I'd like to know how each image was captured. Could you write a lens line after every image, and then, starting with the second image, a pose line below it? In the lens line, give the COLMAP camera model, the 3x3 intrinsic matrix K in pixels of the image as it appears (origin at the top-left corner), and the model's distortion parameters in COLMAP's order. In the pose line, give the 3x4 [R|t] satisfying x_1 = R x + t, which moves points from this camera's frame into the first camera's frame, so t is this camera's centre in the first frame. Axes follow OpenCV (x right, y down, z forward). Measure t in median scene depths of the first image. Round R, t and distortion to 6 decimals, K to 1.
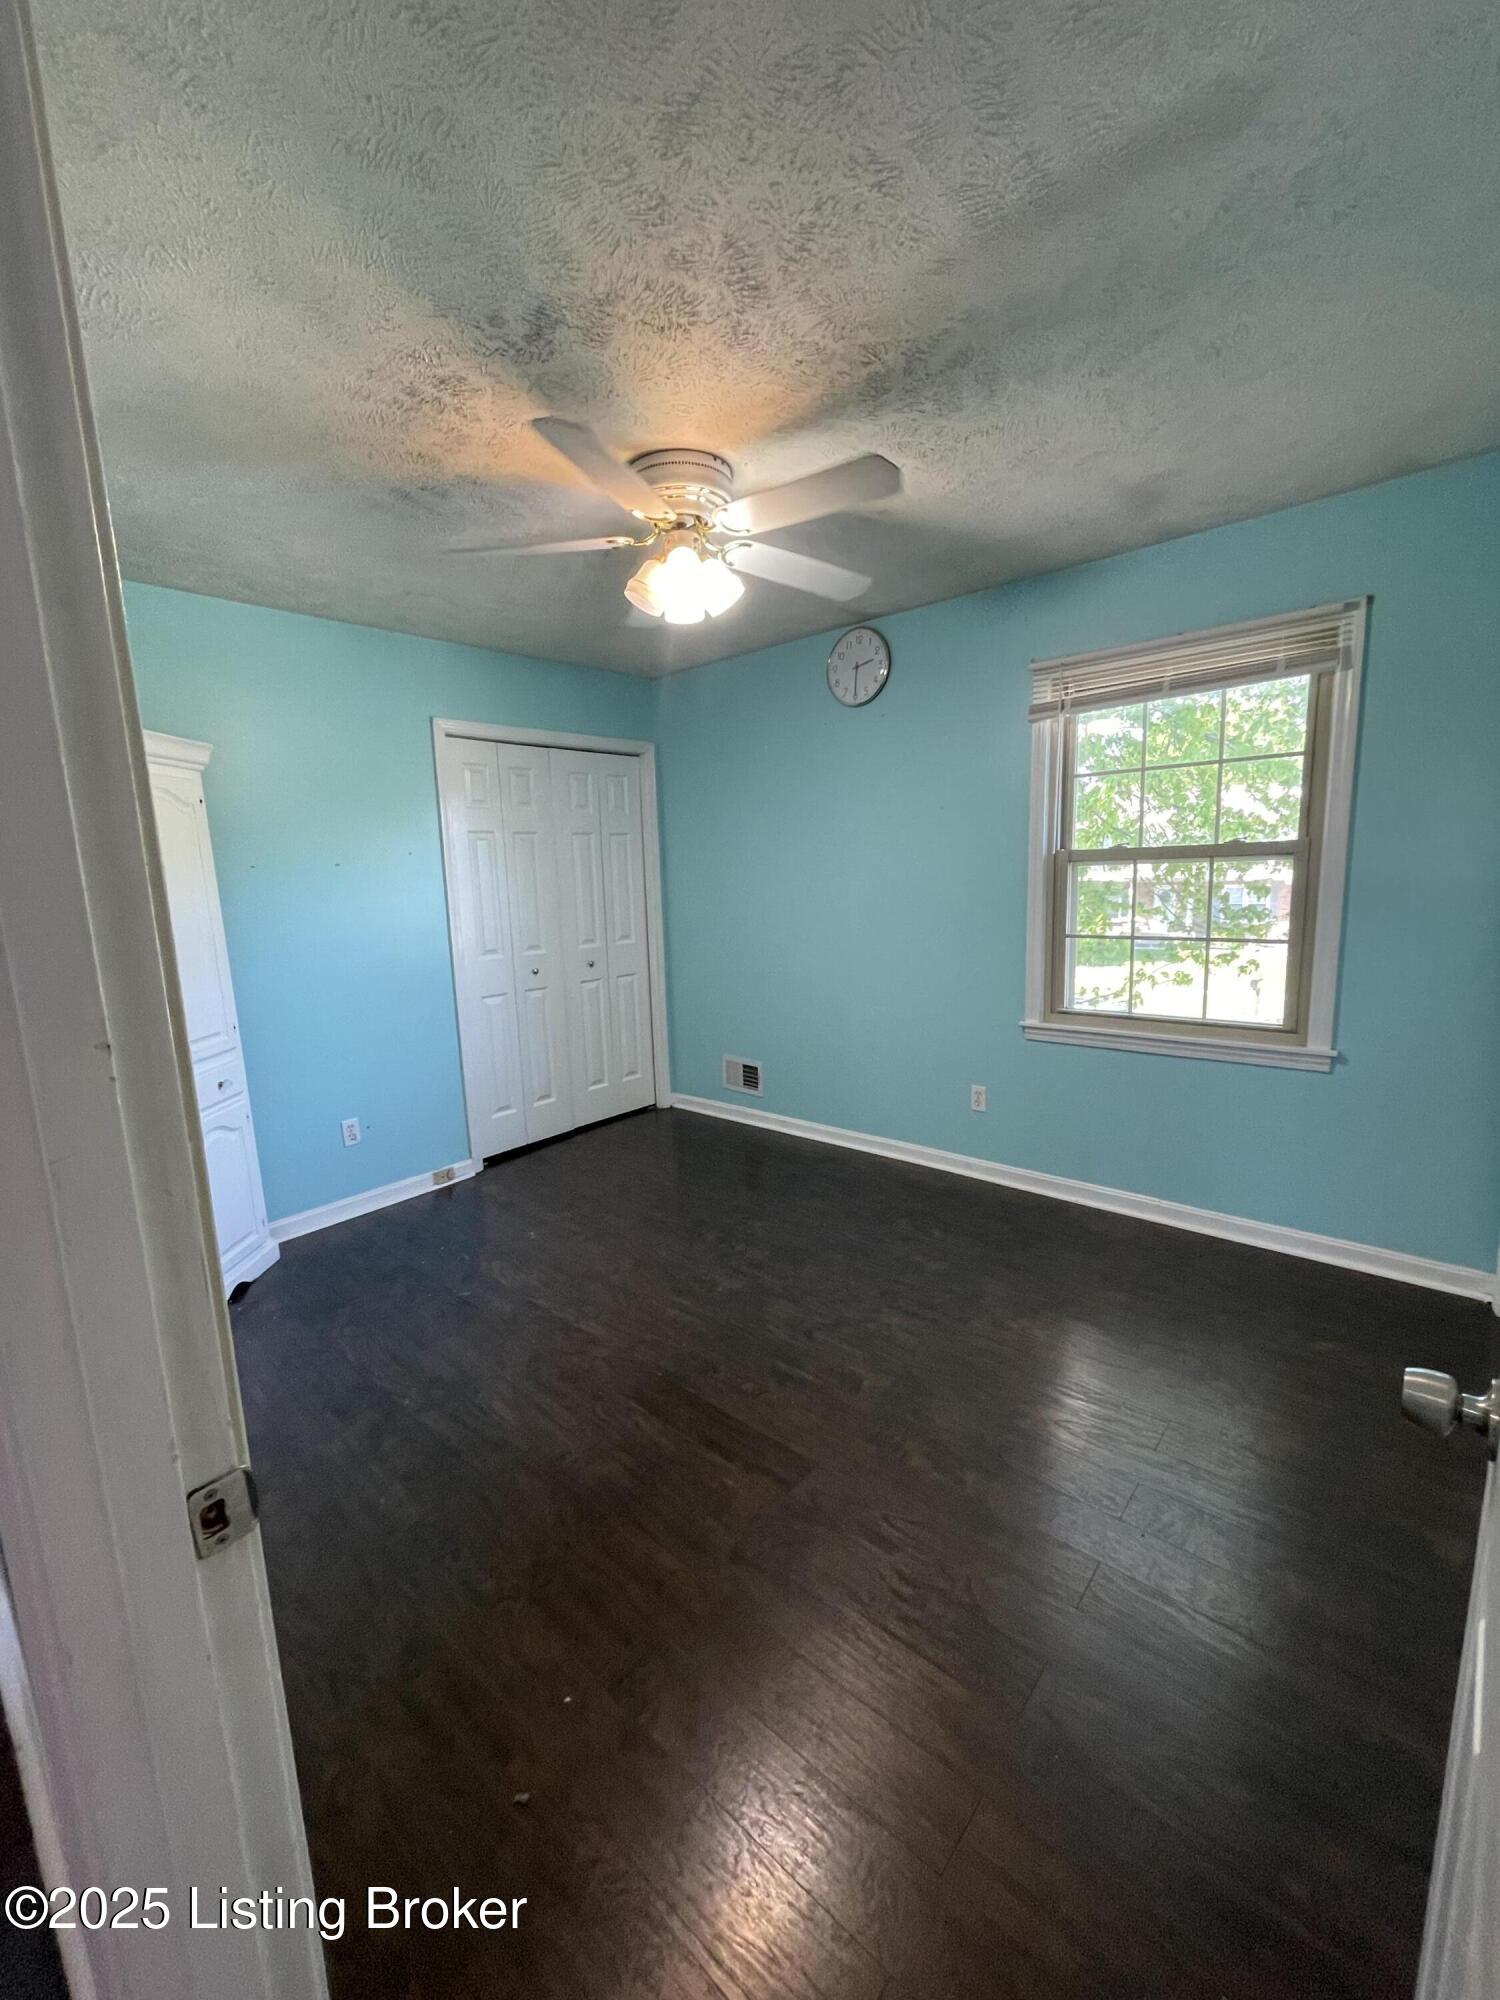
lens RADIAL K [[806.9, 0, 751.3], [0, 806.9, 992.6], [0, 0, 1]] dist [-0.003464, 0.000586]
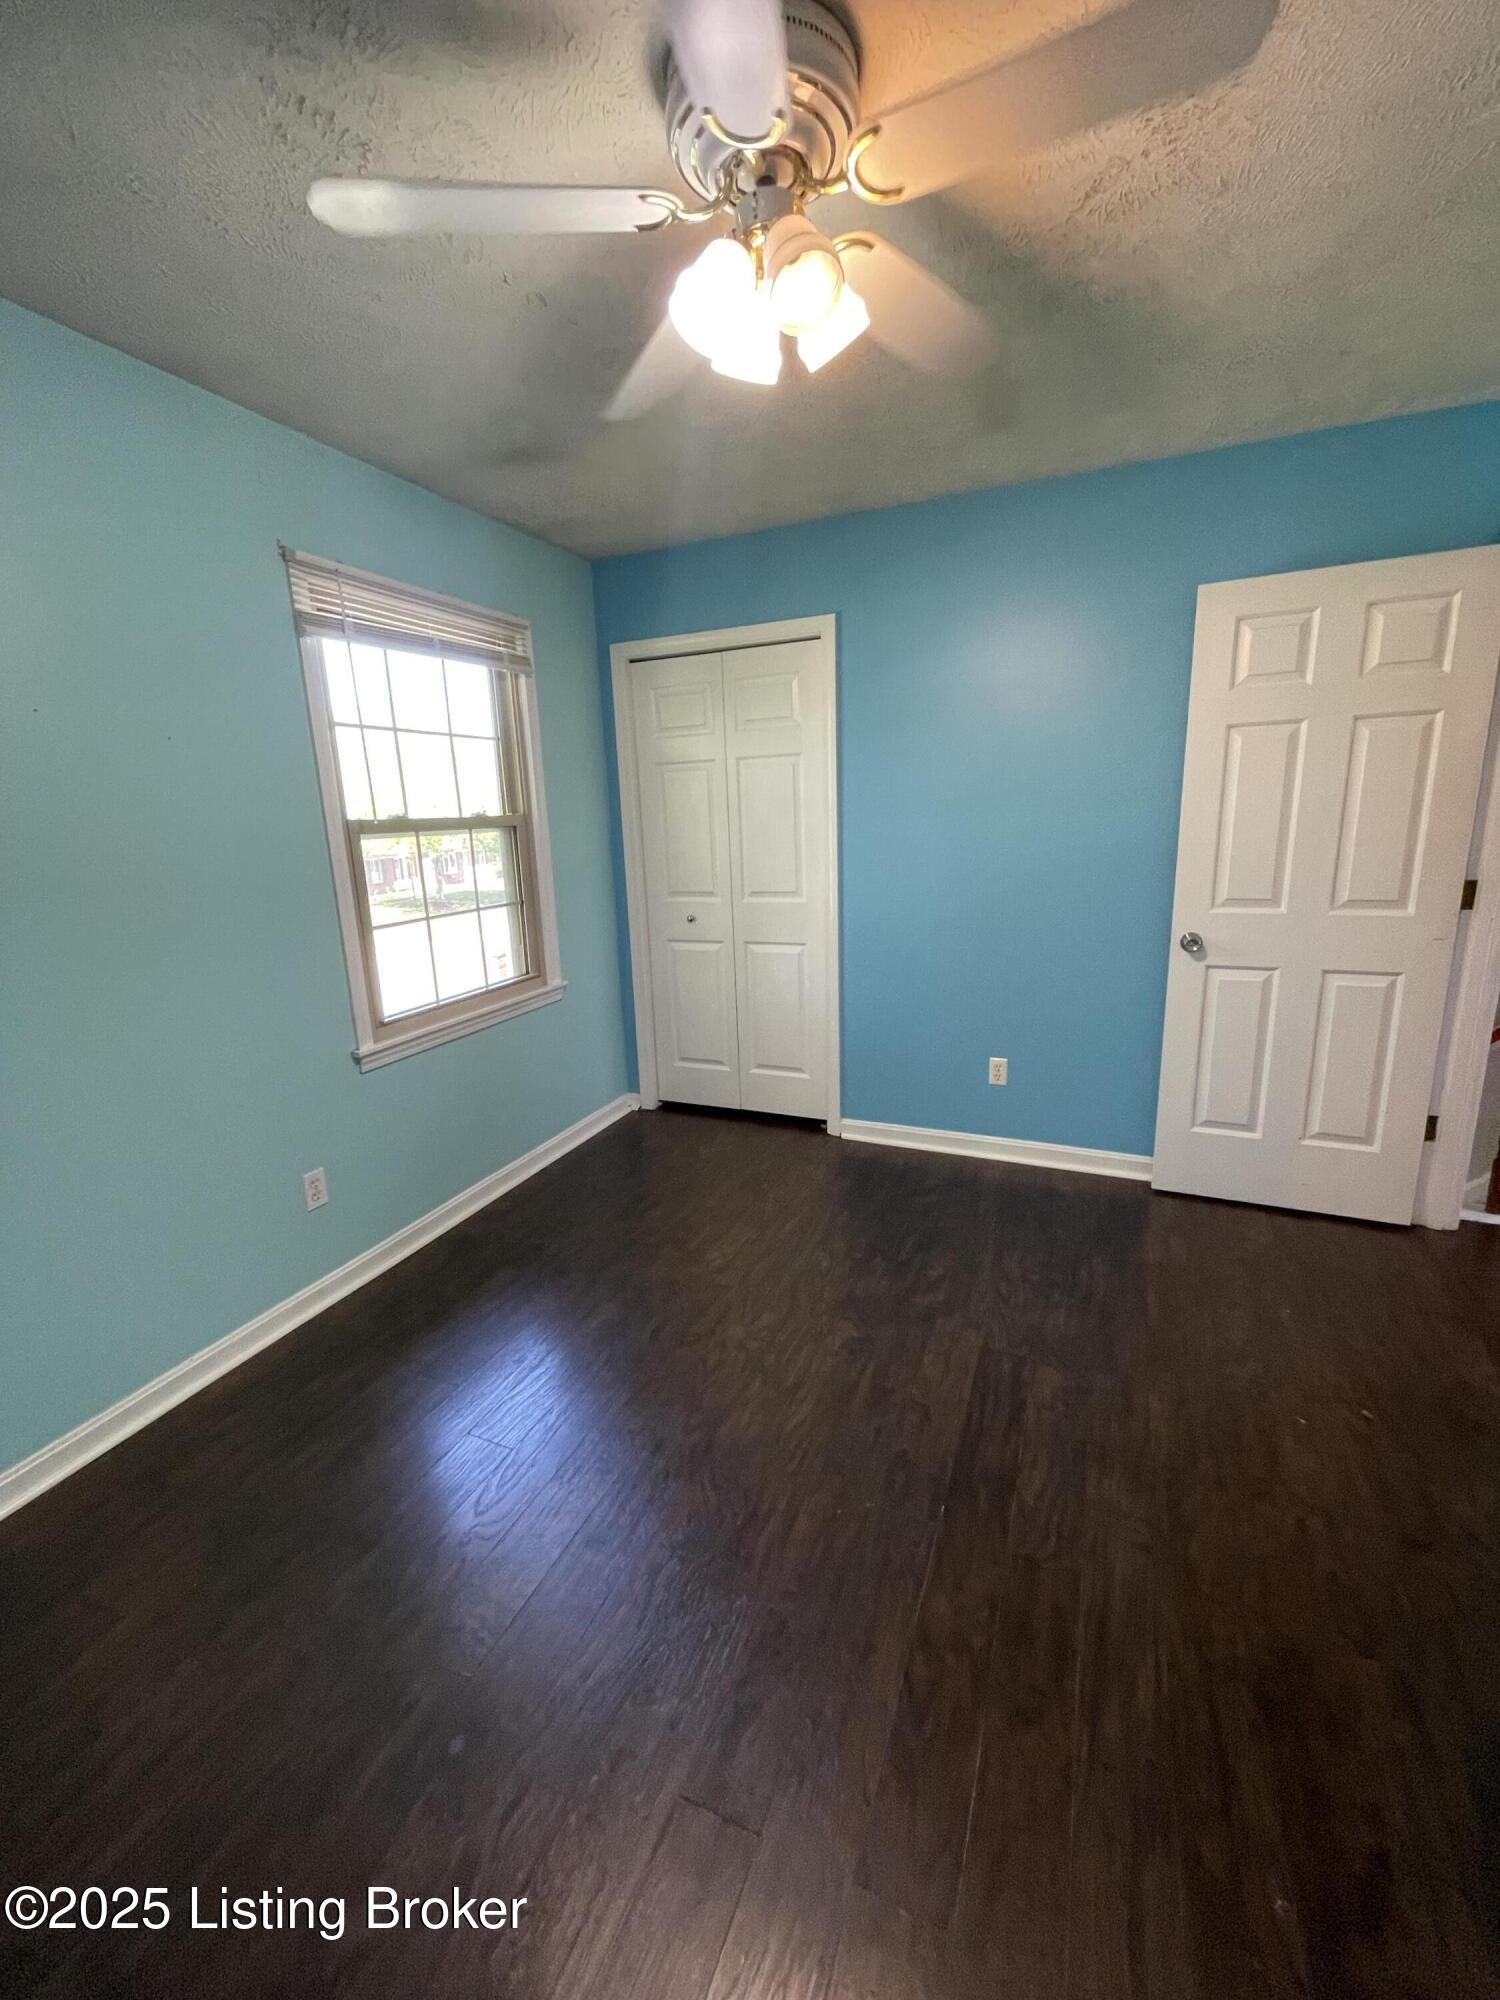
lens RADIAL K [[806.9, 0, 746.6], [0, 806.9, 998.6], [0, 0, 1]] dist [-0.003464, 0.000586]
pose [[-0.302170, -0.163954, 0.939049, -0.429522], [0.191728, 0.954514, 0.228349, -0.104119], [-0.933774, 0.249042, -0.256991, 0.801154]]
